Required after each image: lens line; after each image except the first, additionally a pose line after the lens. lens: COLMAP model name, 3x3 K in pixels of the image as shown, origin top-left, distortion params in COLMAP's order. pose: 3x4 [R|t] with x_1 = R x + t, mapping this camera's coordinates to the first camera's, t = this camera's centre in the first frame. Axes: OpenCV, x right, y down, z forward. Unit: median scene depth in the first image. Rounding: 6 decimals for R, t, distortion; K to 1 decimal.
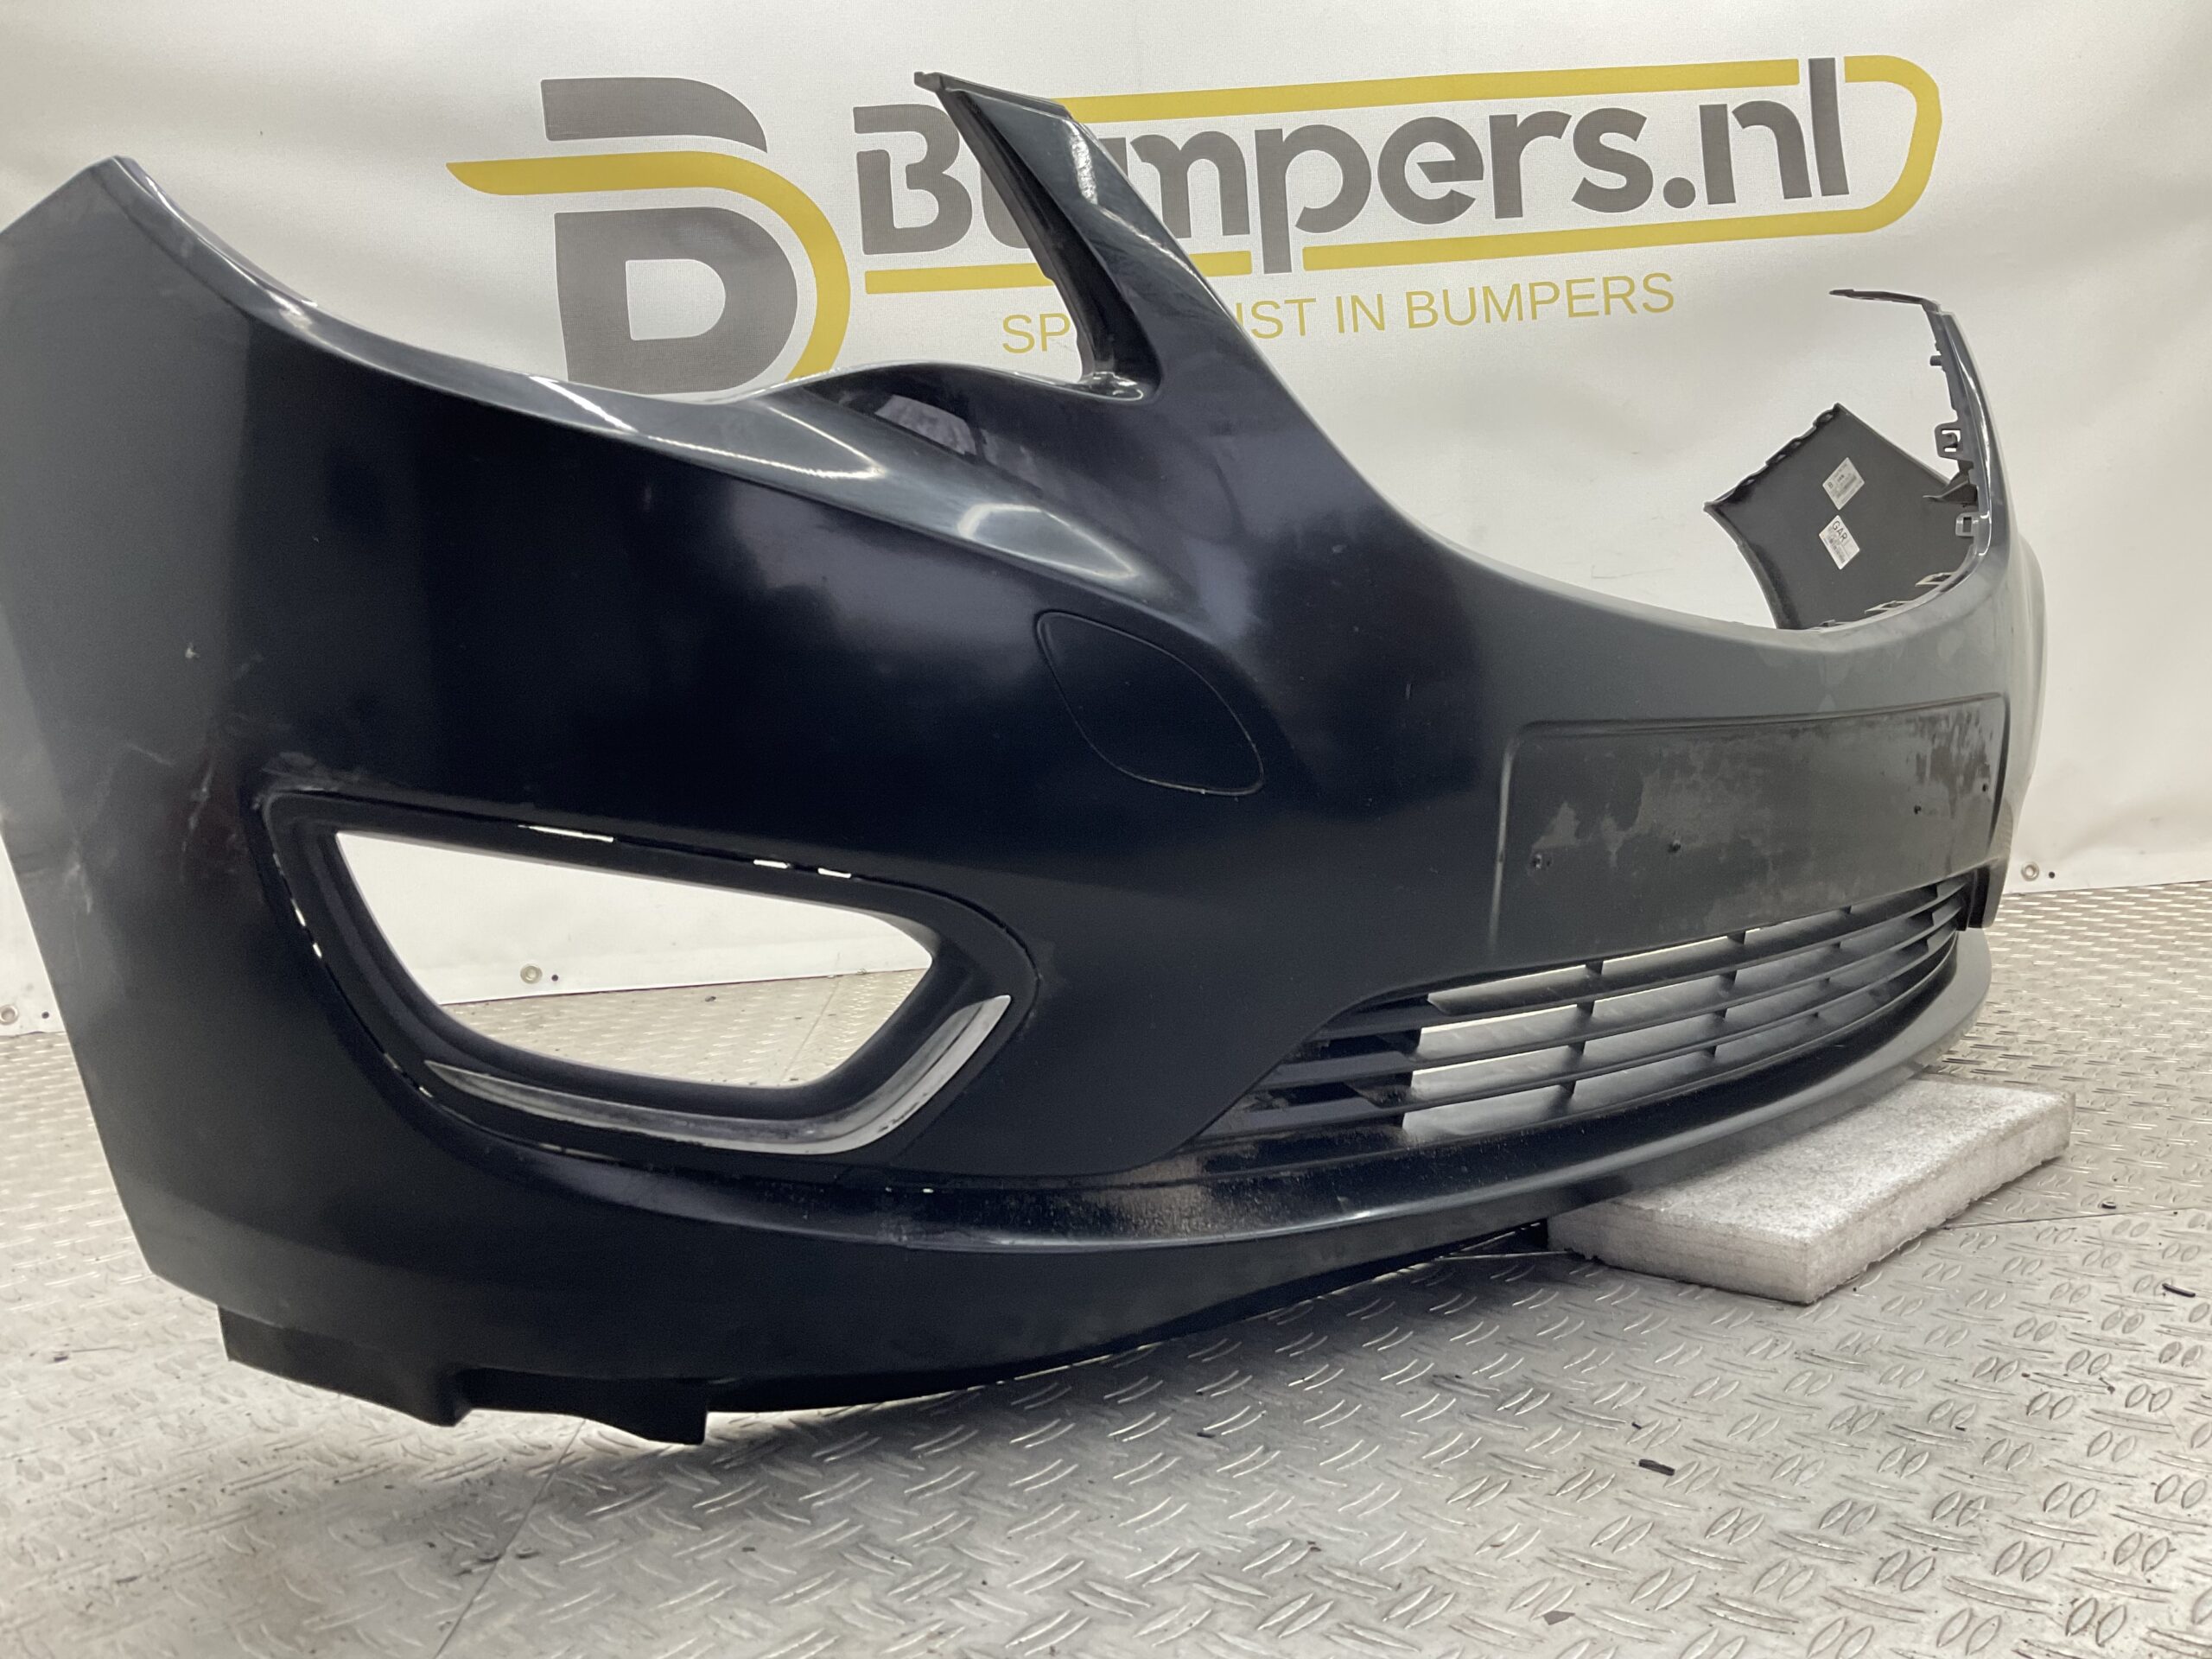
lens RADIAL K [[1834.2, 0, 1106.0], [0, 1834.2, 829.5], [0, 0, 1]] dist [0.116965, -0.243347]
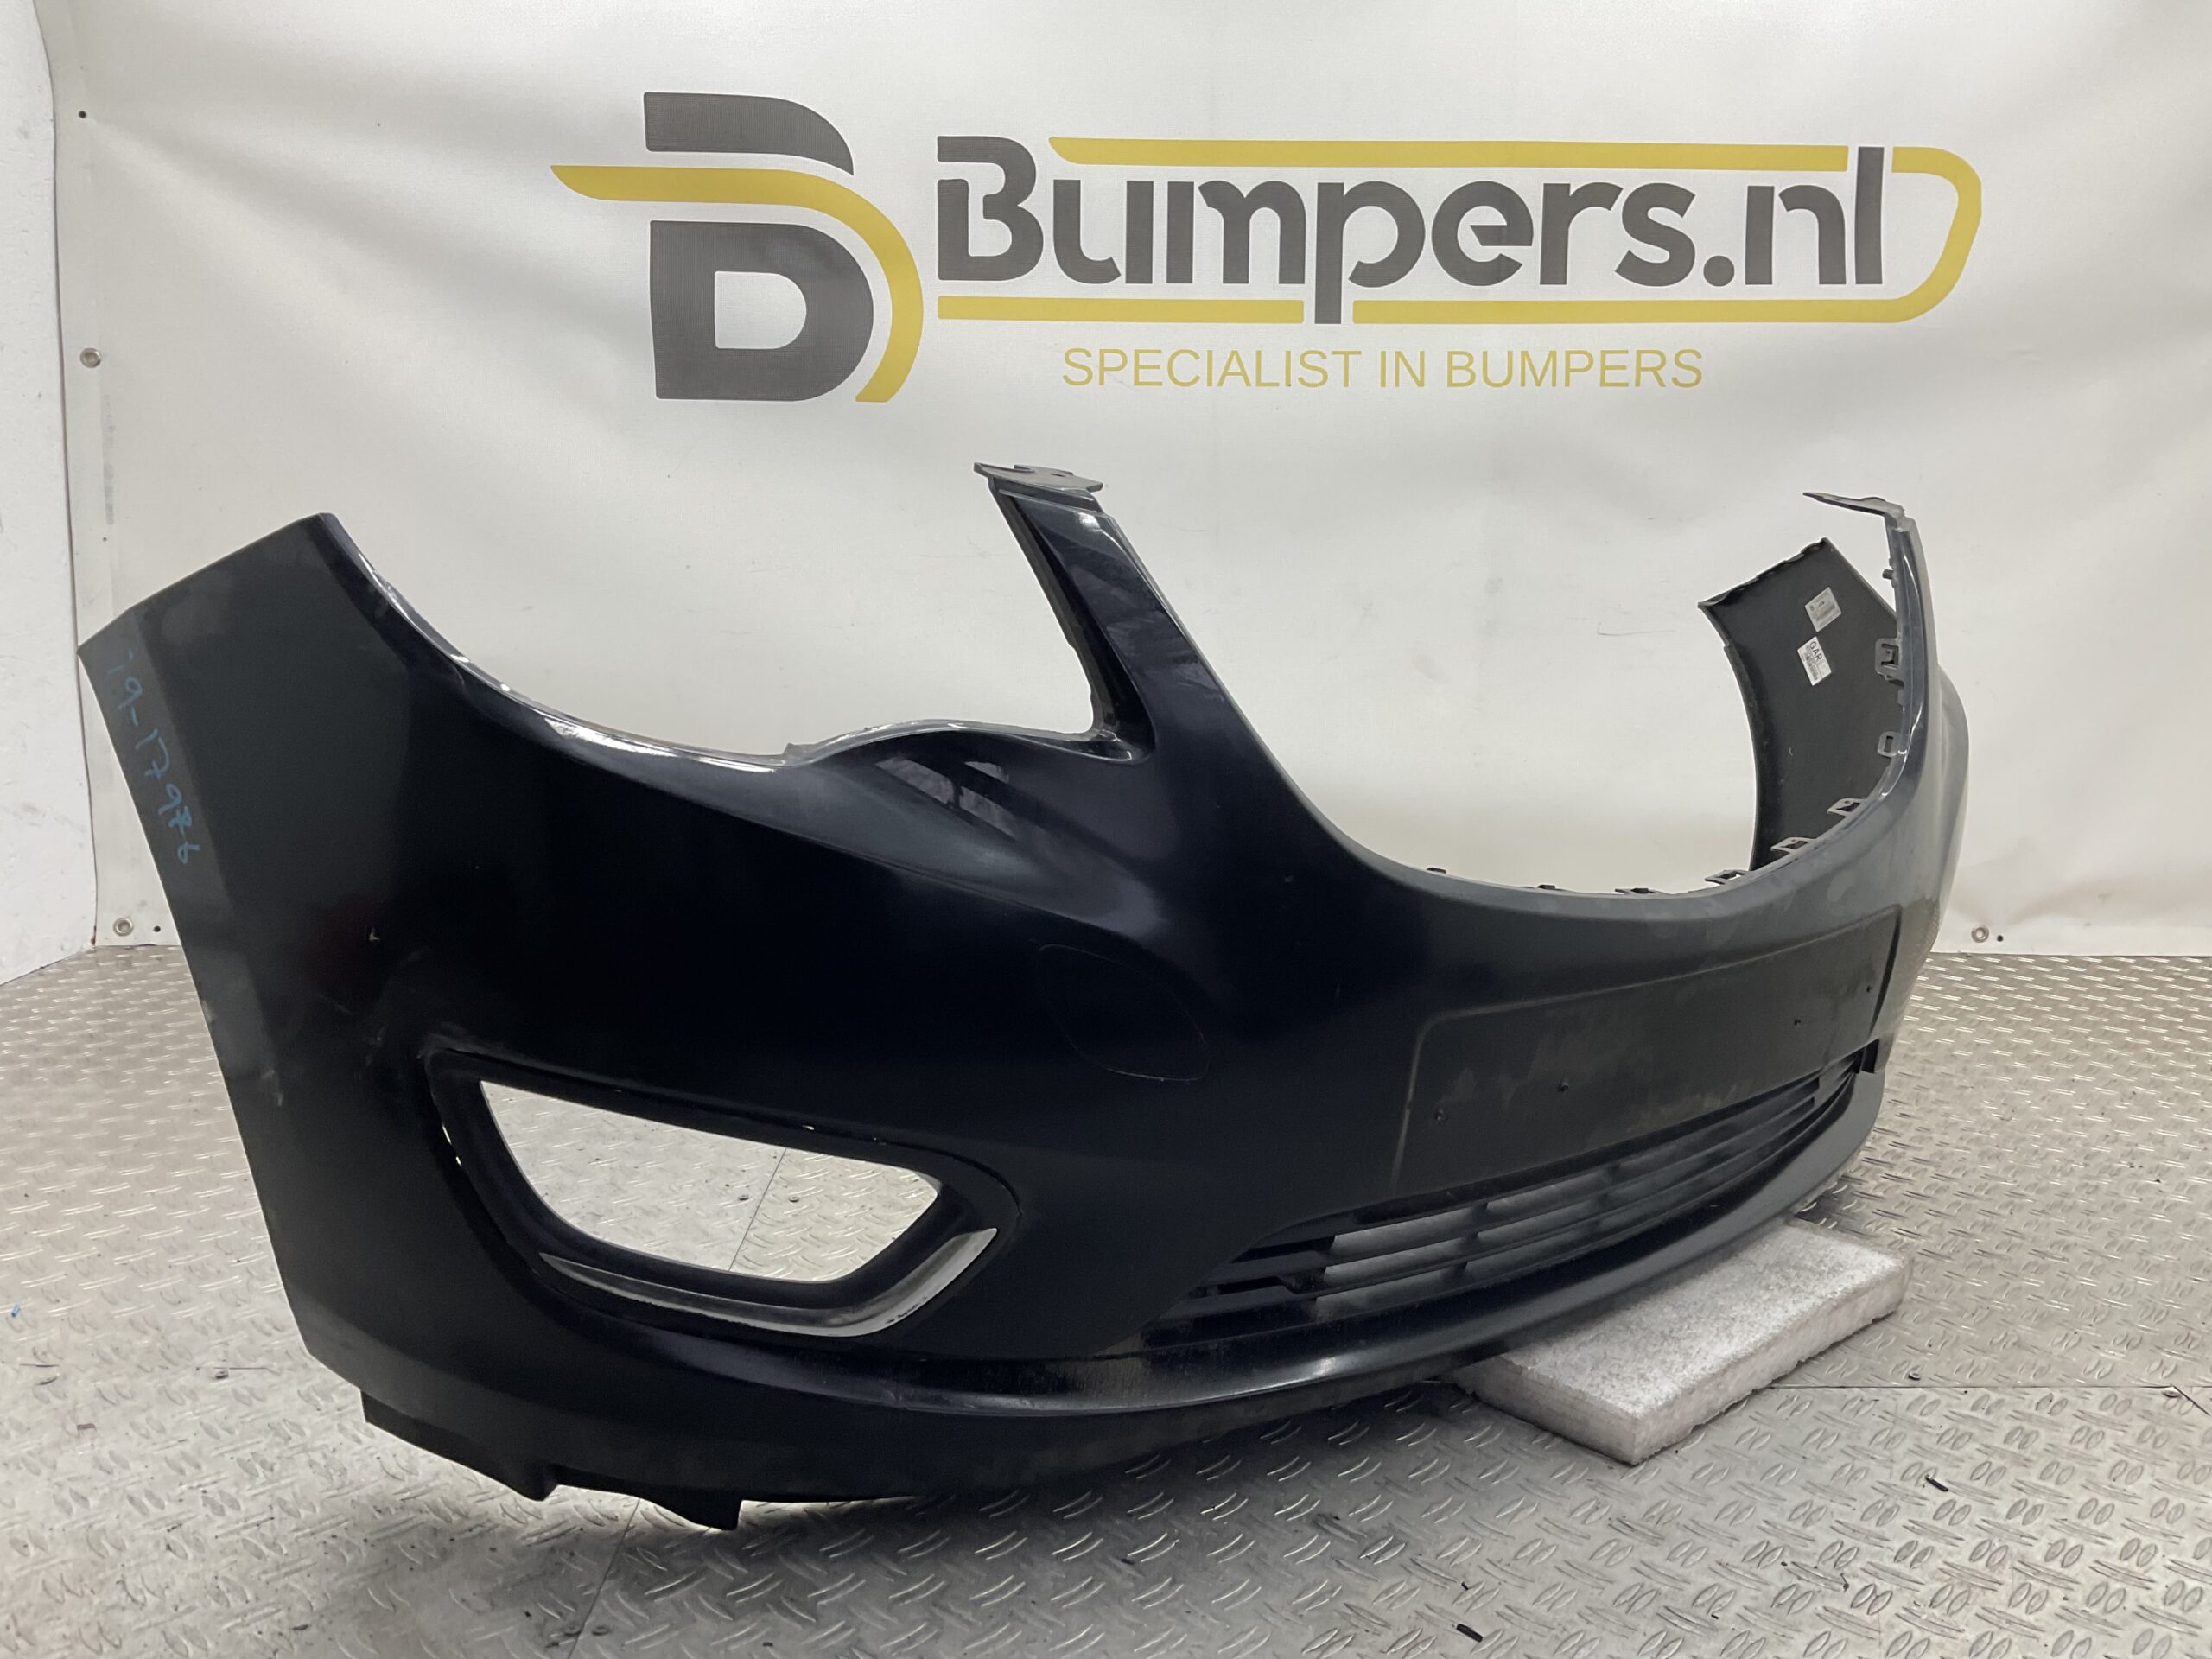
lens RADIAL K [[1837.1, 0, 1103.9], [0, 1837.1, 825.2], [0, 0, 1]] dist [0.153778, -0.354768]
pose [[0.996804, 0.077309, -0.020135, 0.015593], [-0.074915, 0.992114, 0.100483, -0.196332], [0.027745, -0.098653, 0.994735, -0.146022]]
